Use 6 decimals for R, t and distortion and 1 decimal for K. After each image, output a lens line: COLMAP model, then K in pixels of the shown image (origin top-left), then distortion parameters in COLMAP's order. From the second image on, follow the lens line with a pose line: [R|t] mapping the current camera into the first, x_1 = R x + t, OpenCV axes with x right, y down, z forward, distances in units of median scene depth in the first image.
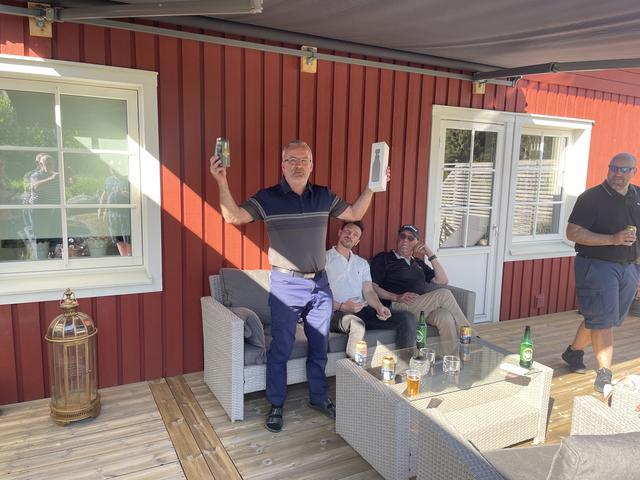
lens RADIAL K [[480.8, 0, 315.9], [0, 480.8, 244.3], [0, 0, 1]] dist [0.088384, -0.116553]
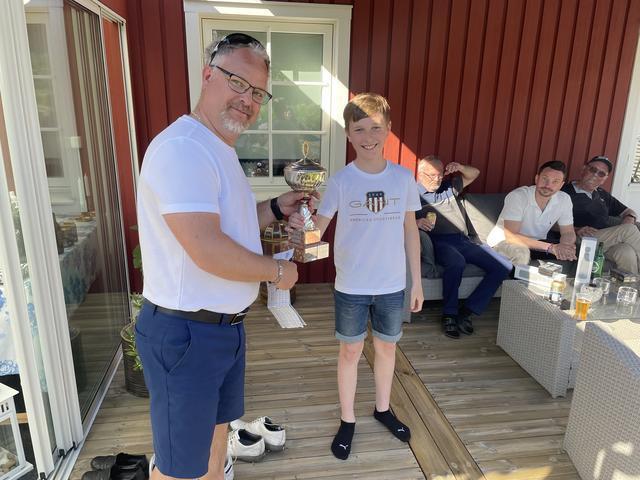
lens RADIAL K [[480.8, 0, 311.7], [0, 480.8, 248.5], [0, 0, 1]] dist [0.088384, -0.116553]
pose [[0.946722, 0.084971, -0.310639, -0.026540], [-0.037367, 0.987033, 0.156109, 0.015243], [0.319876, -0.136185, 0.937621, -0.116985]]
